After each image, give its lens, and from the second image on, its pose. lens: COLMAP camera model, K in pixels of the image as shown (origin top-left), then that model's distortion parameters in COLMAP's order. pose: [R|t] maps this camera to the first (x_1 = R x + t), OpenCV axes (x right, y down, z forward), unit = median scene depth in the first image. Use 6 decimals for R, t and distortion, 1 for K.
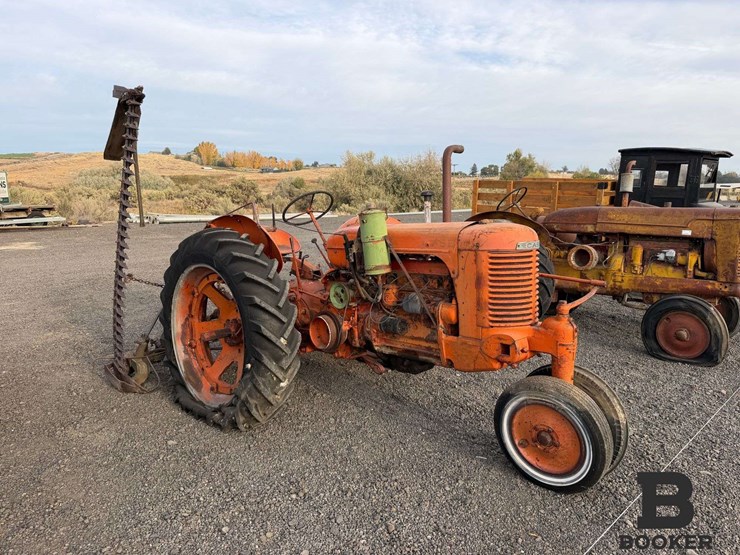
lens RADIAL K [[524.9, 0, 371.2], [0, 524.9, 272.5], [0, 0, 1]] dist [0.042893, -0.059105]
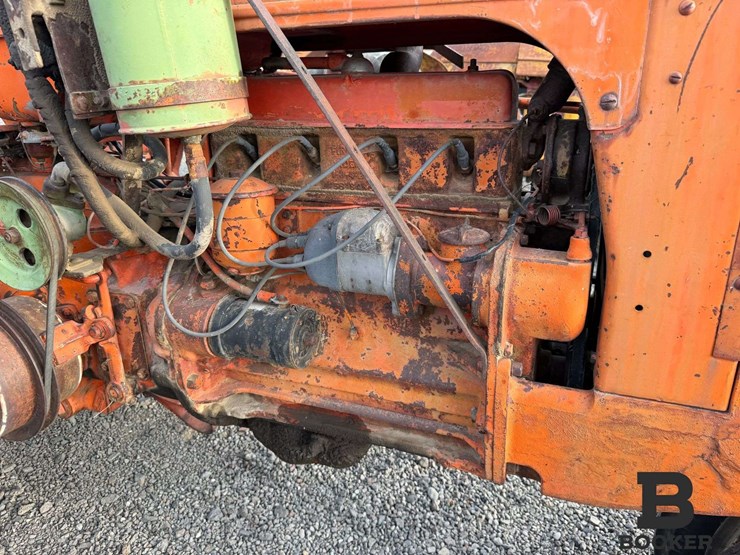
lens RADIAL K [[524.9, 0, 372.7], [0, 524.9, 276.4], [0, 0, 1]] dist [0.042893, -0.059105]
pose [[0.917916, -0.119433, 0.378372, -0.004313], [0.032745, 0.973171, 0.227743, 0.011341], [-0.395421, -0.196659, 0.897200, 0.643269]]
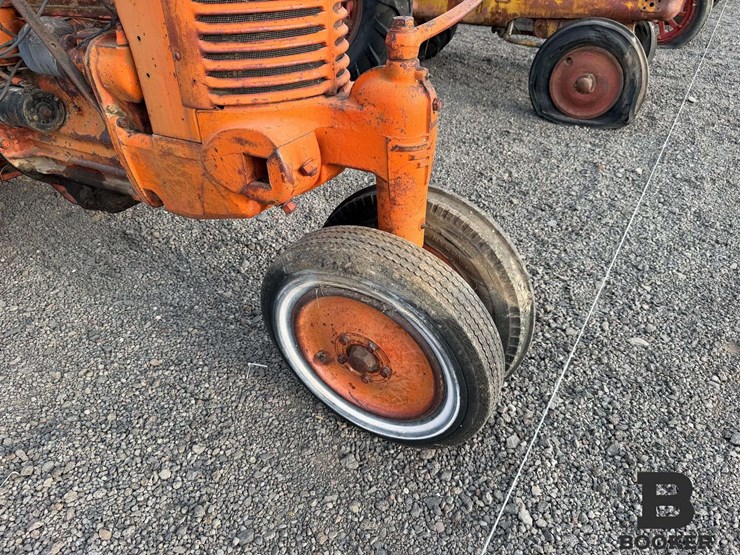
lens RADIAL K [[524.9, 0, 368.3], [0, 524.9, 280.0], [0, 0, 1]] dist [0.042893, -0.059105]
pose [[0.970334, -0.131420, 0.202929, 0.175297], [0.026671, 0.892421, 0.450415, 0.035536], [-0.240291, -0.431641, 0.869452, 0.444739]]
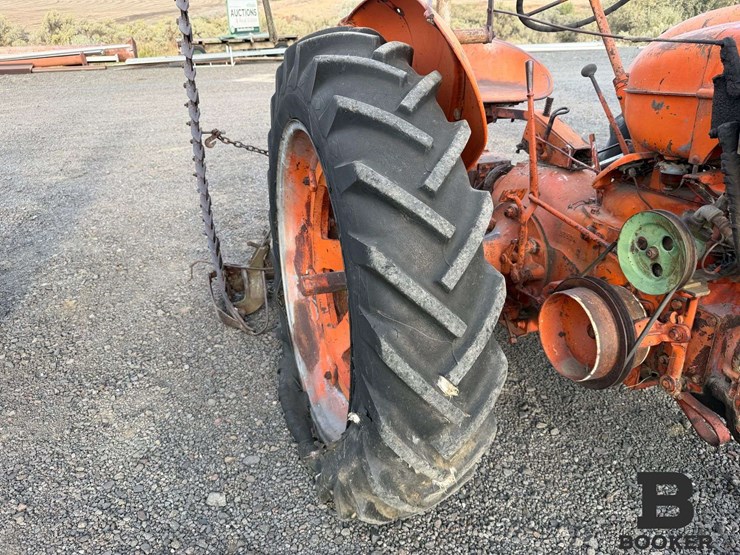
lens RADIAL K [[524.9, 0, 367.7], [0, 524.9, 275.0], [0, 0, 1]] dist [0.042893, -0.059105]
pose [[0.895839, 0.176237, -0.407937, -0.072962], [-0.050578, 0.952466, 0.300416, -0.027035], [0.441491, -0.248492, 0.862170, 0.577996]]
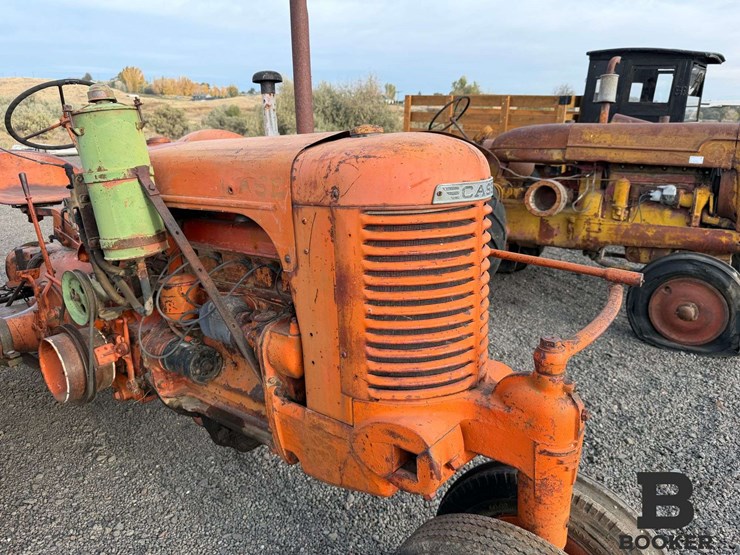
lens RADIAL K [[524.9, 0, 368.2], [0, 524.9, 275.9], [0, 0, 1]] dist [0.042893, -0.059105]
pose [[0.995186, -0.028066, 0.093904, 0.138645], [0.015505, 0.991141, 0.131903, -0.030692], [-0.096774, -0.129812, 0.986805, 0.453031]]
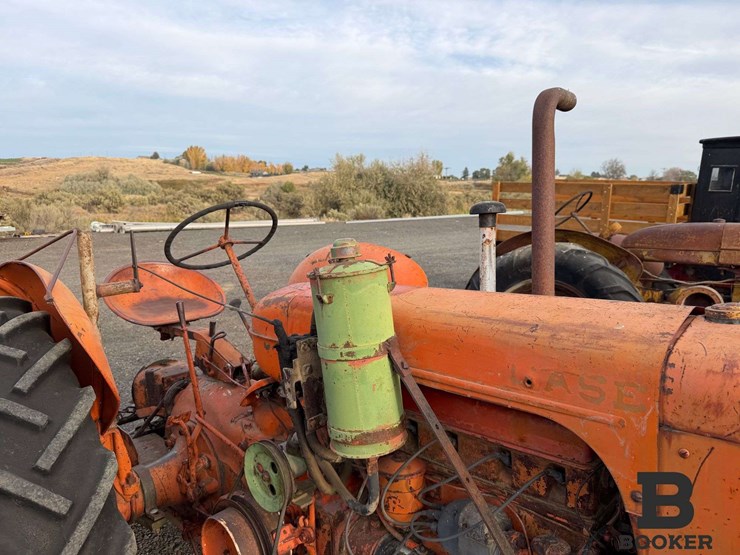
lens RADIAL K [[524.9, 0, 368.4], [0, 524.9, 281.1], [0, 0, 1]] dist [0.042893, -0.059105]
pose [[0.999937, -0.003438, 0.010643, 0.009050], [0.003354, 0.999963, 0.007885, -0.090704], [-0.010670, -0.007849, 0.999912, 0.548141]]
